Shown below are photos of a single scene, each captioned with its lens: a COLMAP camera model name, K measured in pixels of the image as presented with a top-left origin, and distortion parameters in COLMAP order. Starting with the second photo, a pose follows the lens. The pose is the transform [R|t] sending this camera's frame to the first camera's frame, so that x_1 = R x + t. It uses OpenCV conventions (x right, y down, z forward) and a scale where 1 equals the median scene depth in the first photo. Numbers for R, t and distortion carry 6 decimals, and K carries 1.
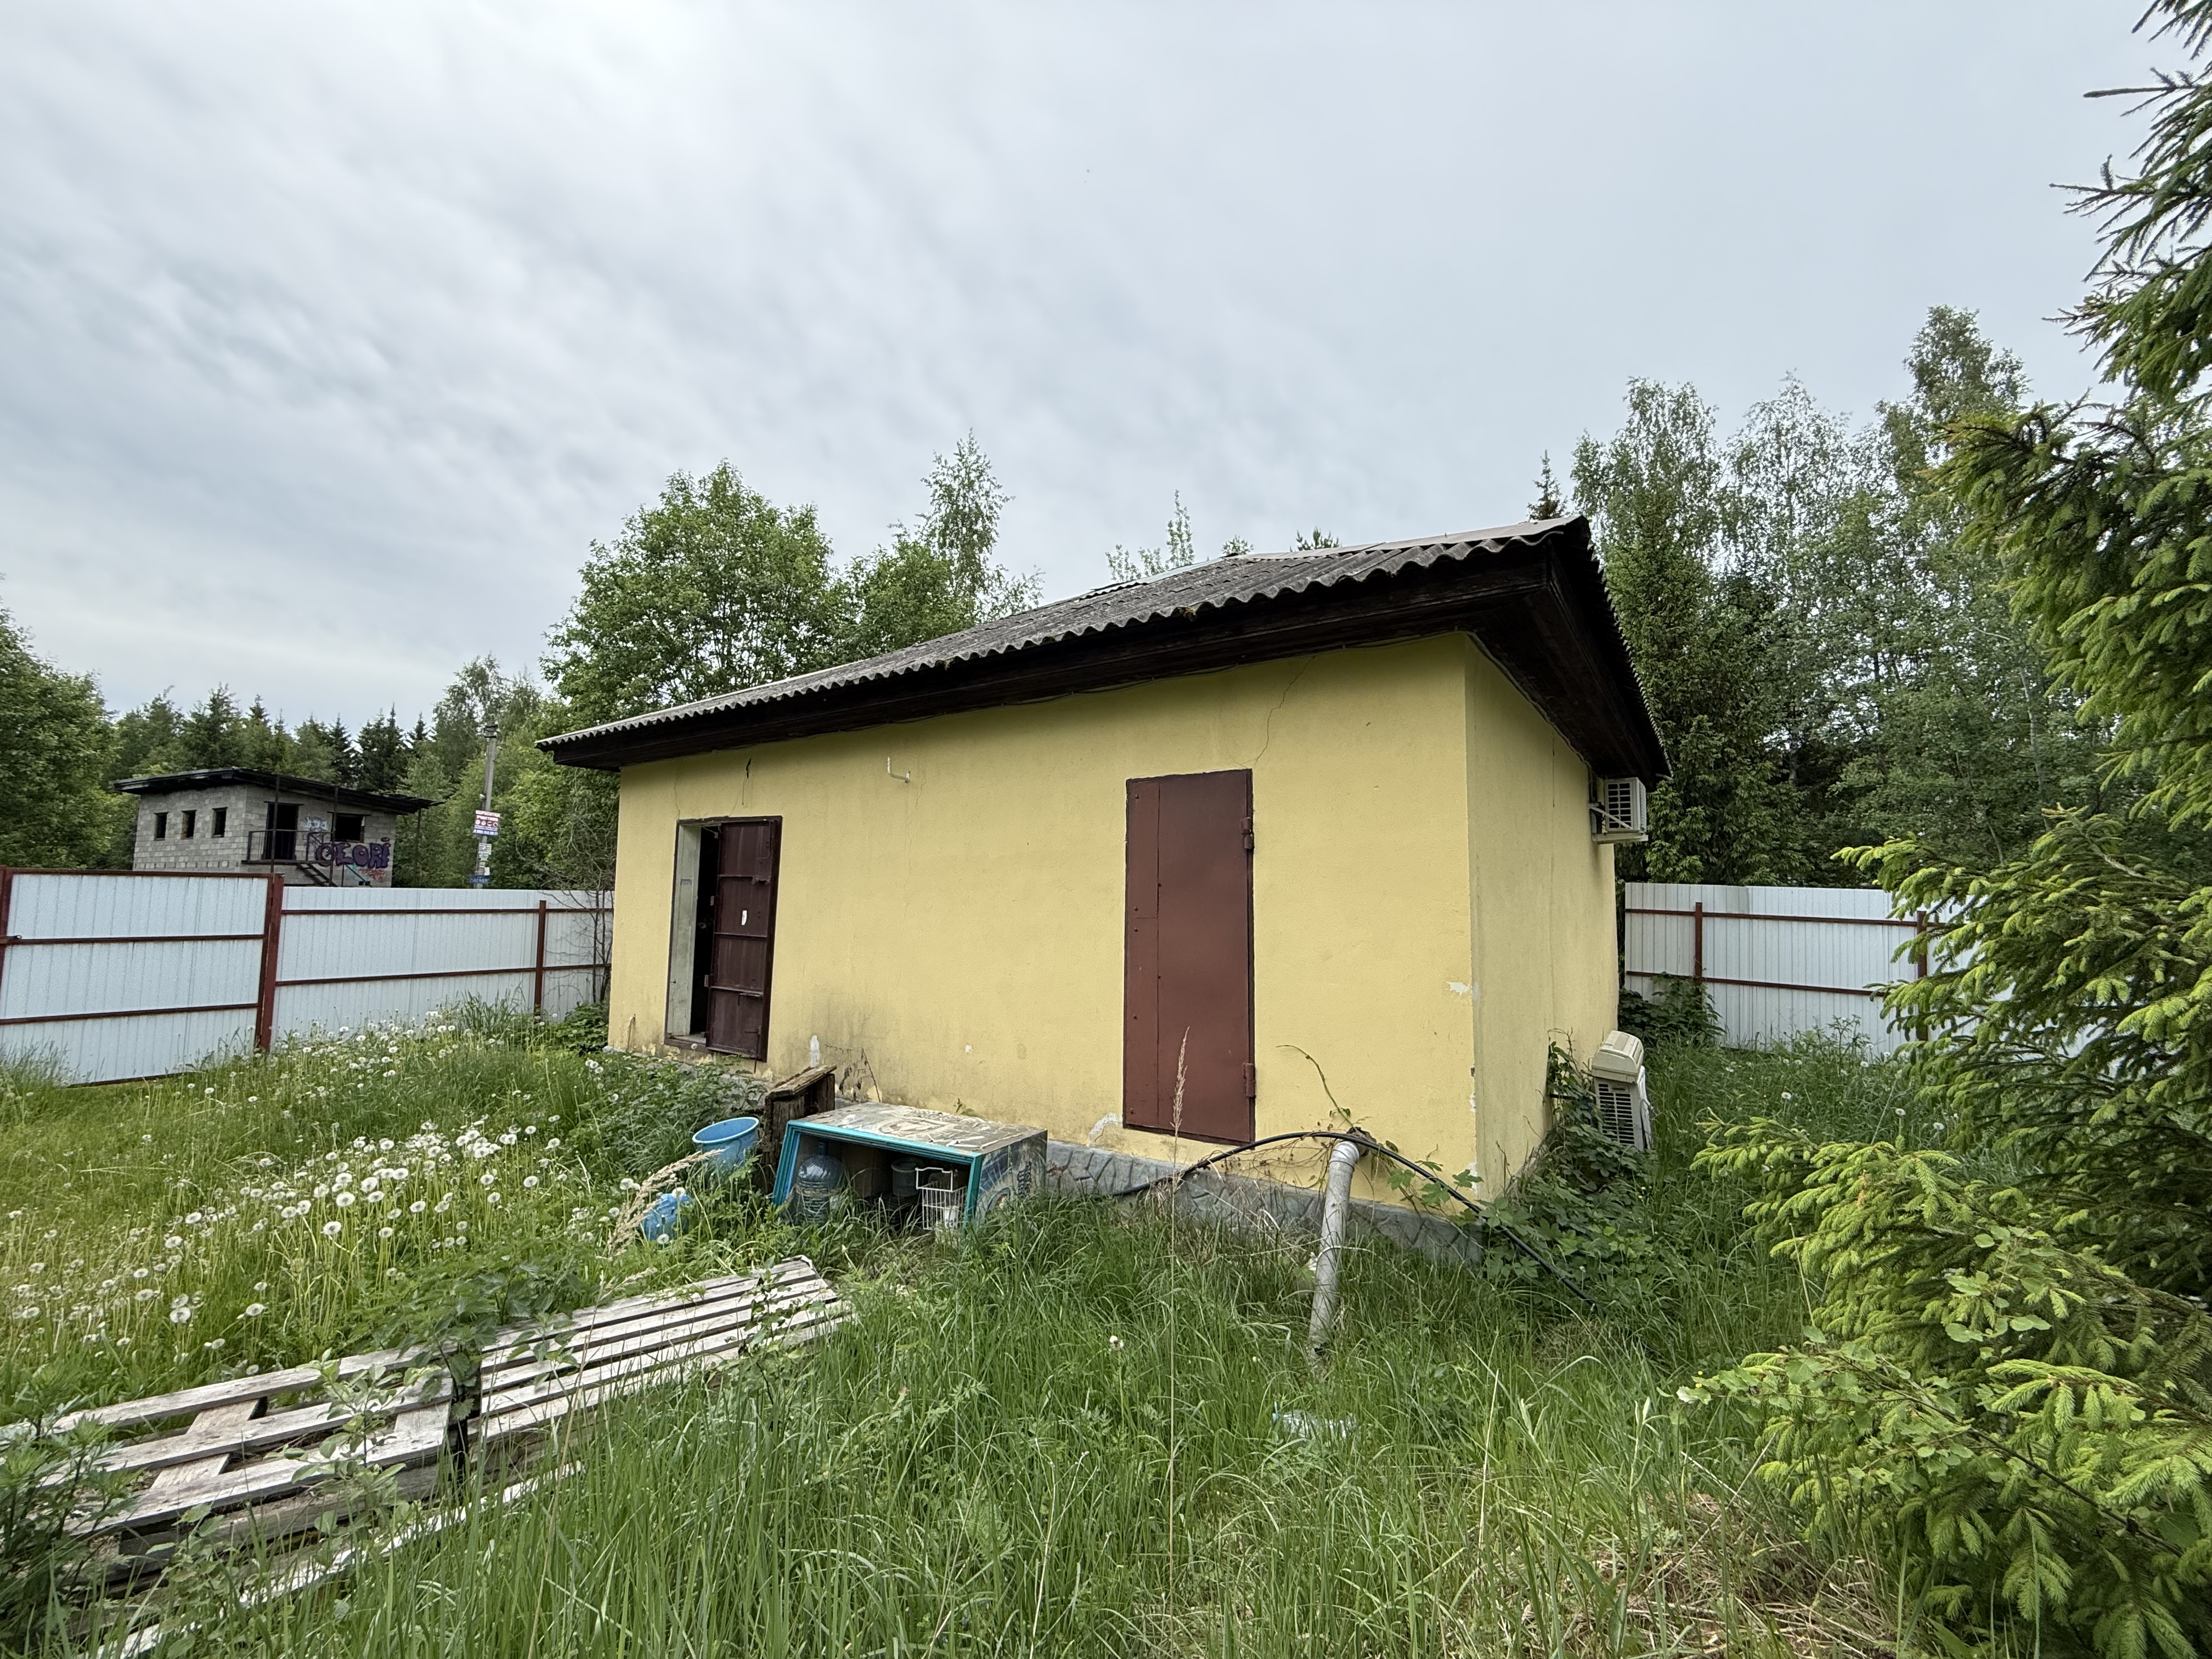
lens RADIAL K [[878.0, 0, 1109.5], [0, 878.0, 816.1], [0, 0, 1]] dist [0.000100, -0.000067]
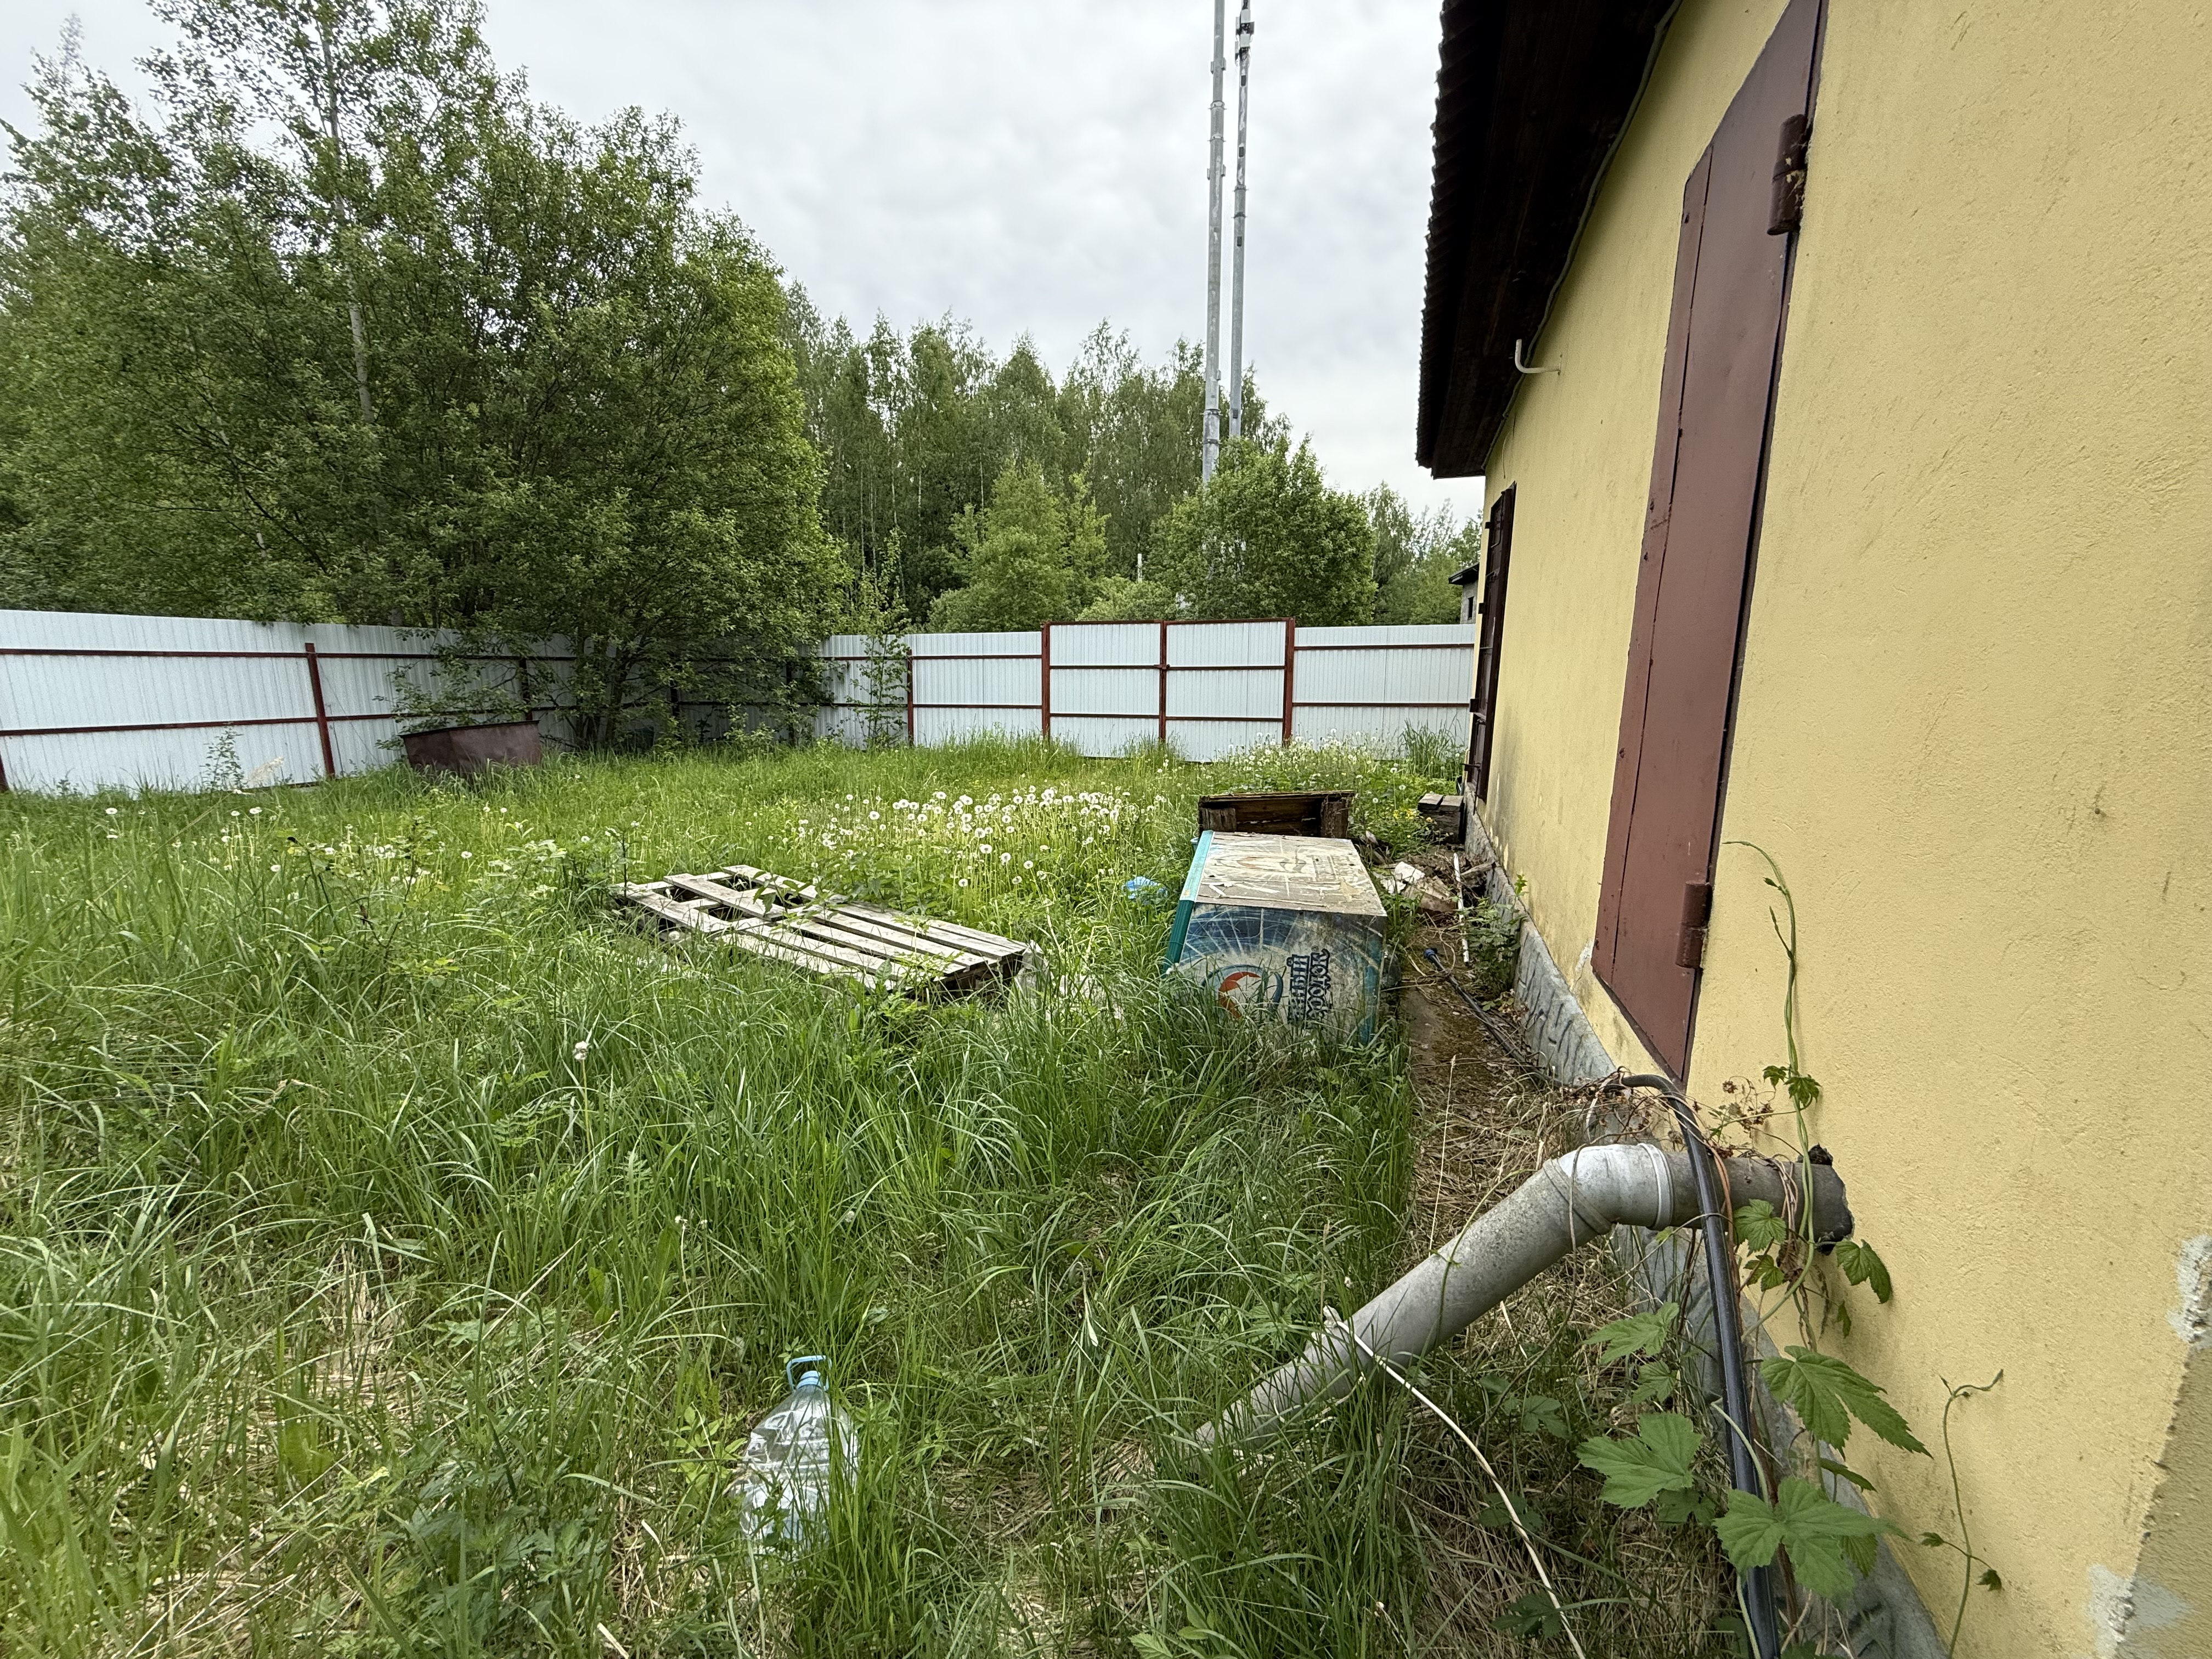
lens RADIAL K [[881.3, 0, 1098.7], [0, 881.3, 829.1], [0, 0, 1]] dist [0.001218, -0.000022]
pose [[0.285597, 0.161934, -0.944570, 0.230547], [0.097297, 0.975629, 0.196677, 0.087020], [0.953398, -0.148074, 0.262881, 0.355917]]
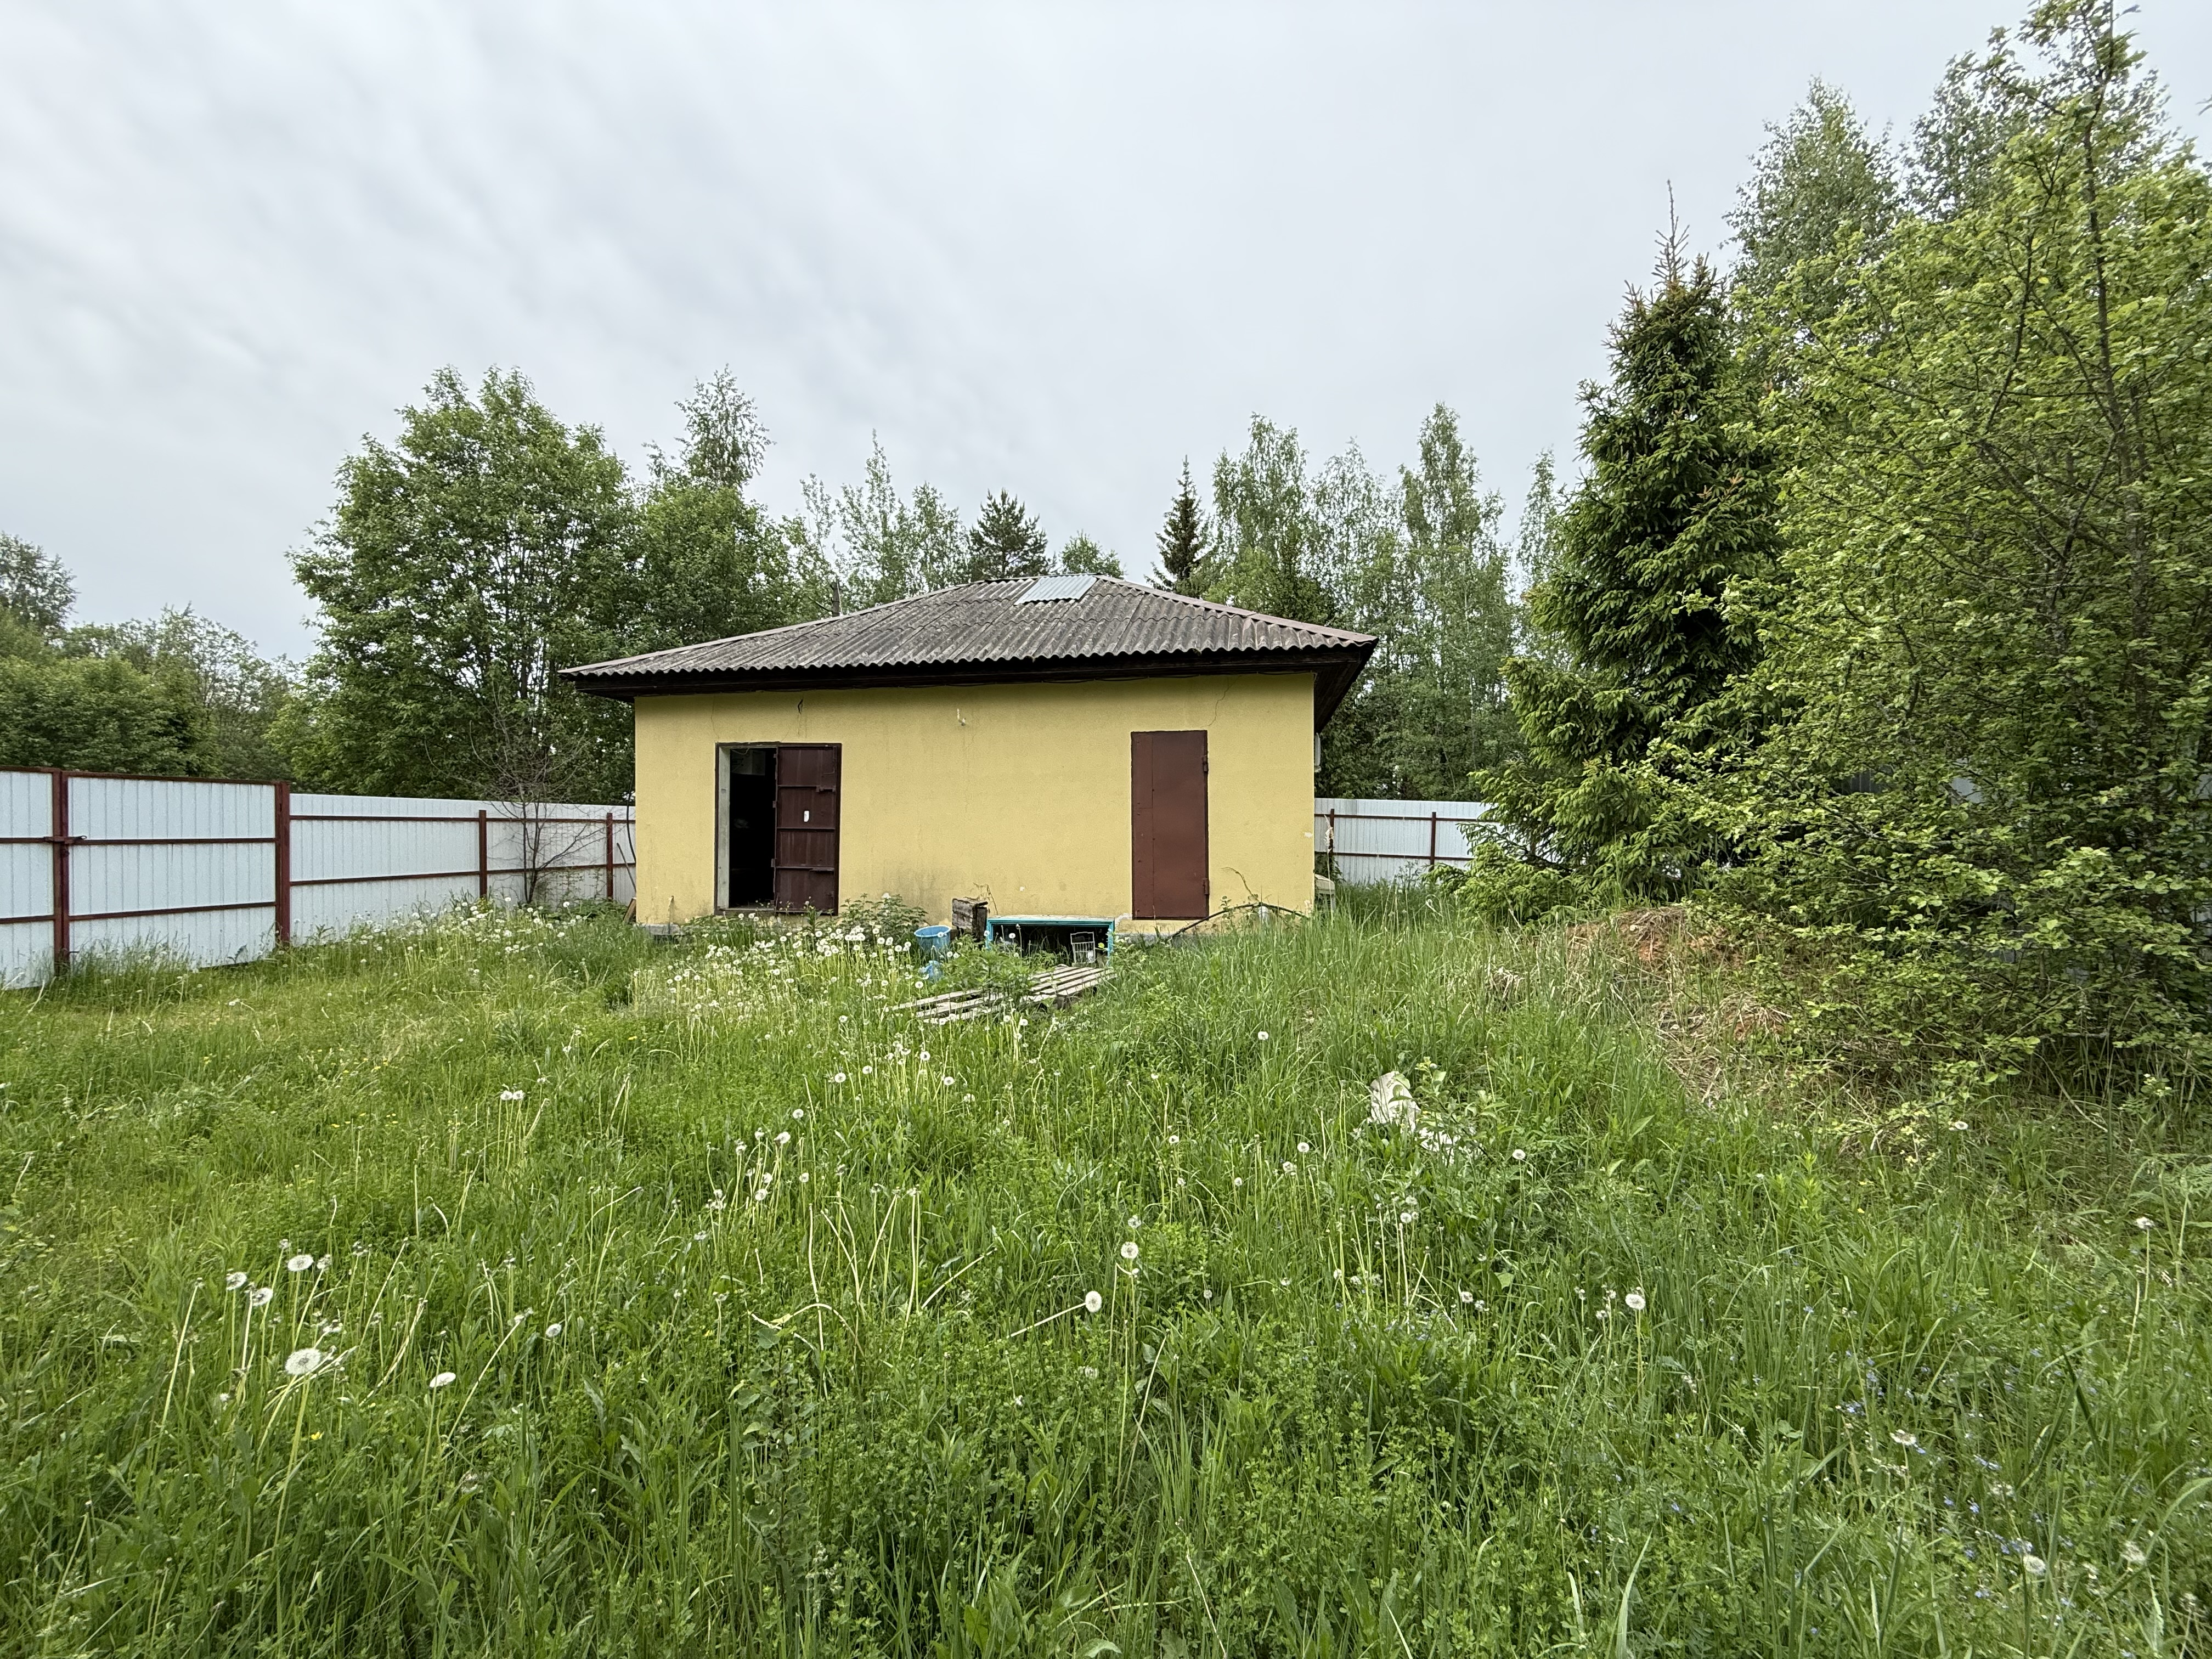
lens RADIAL K [[880.4, 0, 1099.3], [0, 880.4, 829.1], [0, 0, 1]] dist [0.000648, 0.000549]
pose [[0.906332, -0.010468, 0.422436, -0.505443], [-0.029504, 0.995686, 0.087973, -0.000192], [-0.421534, -0.092196, 0.902114, -0.389207]]
